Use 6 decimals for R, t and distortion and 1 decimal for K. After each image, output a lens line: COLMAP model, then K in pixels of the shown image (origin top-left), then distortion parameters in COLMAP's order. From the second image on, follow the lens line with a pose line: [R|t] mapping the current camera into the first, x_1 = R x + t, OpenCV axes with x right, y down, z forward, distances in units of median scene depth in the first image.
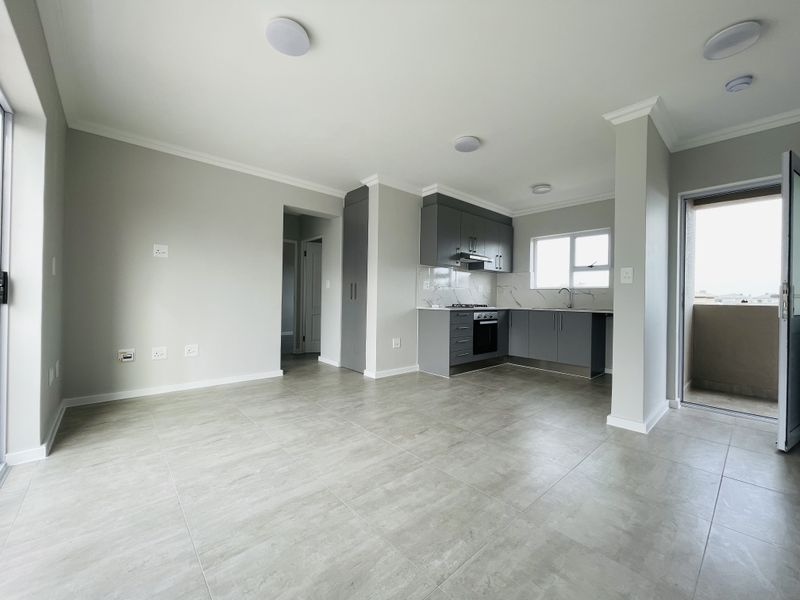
lens RADIAL K [[323.7, 0, 400.0], [0, 323.7, 300.0], [0, 0, 1]] dist [-0.001004, 0.000484]
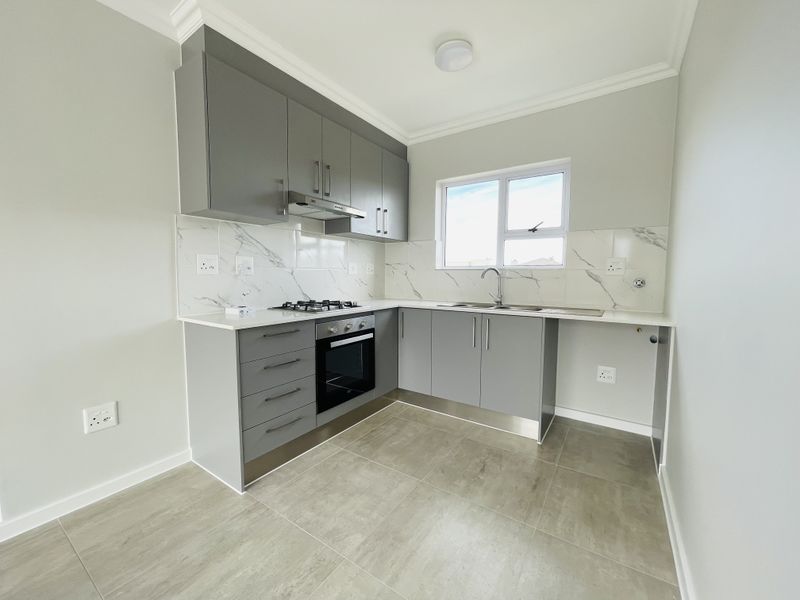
lens RADIAL K [[323.7, 0, 400.0], [0, 323.7, 300.0], [0, 0, 1]] dist [-0.001004, 0.000484]
pose [[0.968935, -0.028953, 0.245614, 0.232741], [0.010085, 0.996923, 0.077732, -0.029360], [-0.247109, -0.072840, 0.966246, 0.533946]]
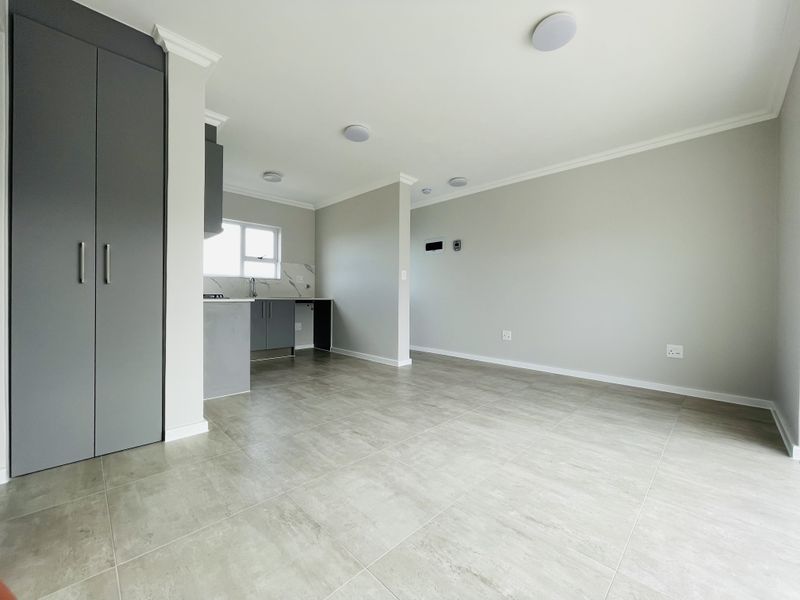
lens RADIAL K [[324.7, 0, 400.0], [0, 324.7, 300.0], [0, 0, 1]] dist [-0.001498, -0.000031]
pose [[-0.055824, -0.024941, 0.998129, -0.573906], [-0.006861, 0.999674, 0.024596, 0.007175], [-0.998417, -0.005475, -0.055977, 0.645920]]
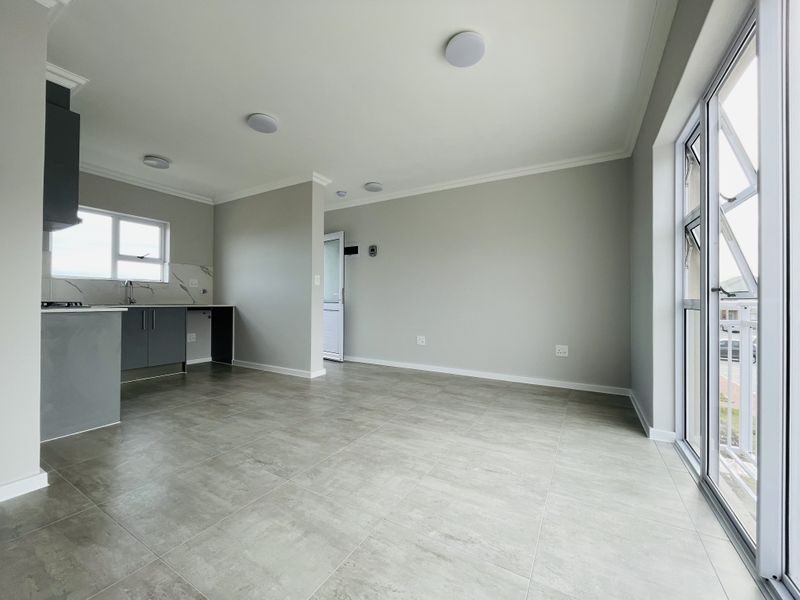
lens RADIAL K [[323.7, 0, 400.0], [0, 323.7, 300.0], [0, 0, 1]] dist [-0.001004, 0.000484]
pose [[-0.308618, -0.011806, 0.951113, -0.545205], [-0.008424, 0.999918, 0.009678, 0.001159], [-0.951149, -0.005025, -0.308692, 0.640107]]
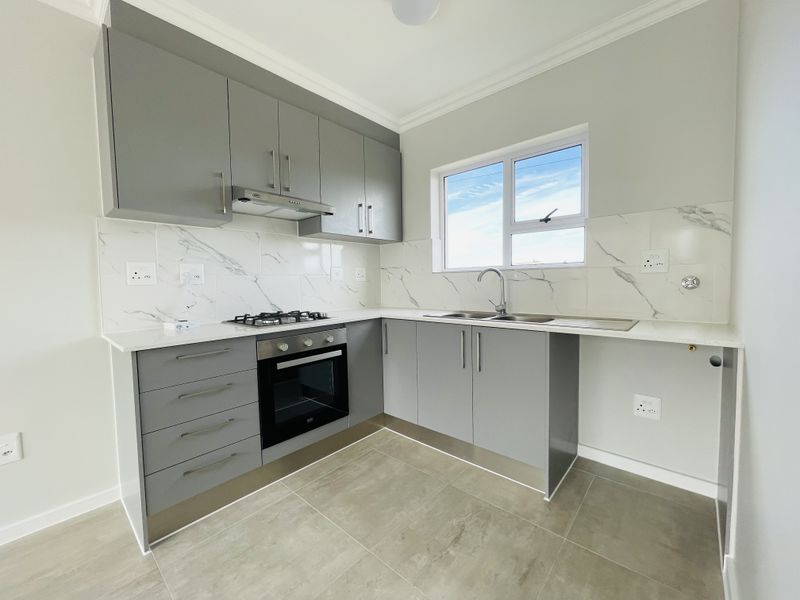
lens RADIAL K [[323.7, 0, 400.0], [0, 323.7, 300.0], [0, 0, 1]] dist [-0.001004, 0.000484]
pose [[0.992830, -0.041112, 0.112242, 0.355089], [0.035037, 0.997840, 0.055575, -0.024893], [-0.114285, -0.051244, 0.992126, 0.607496]]
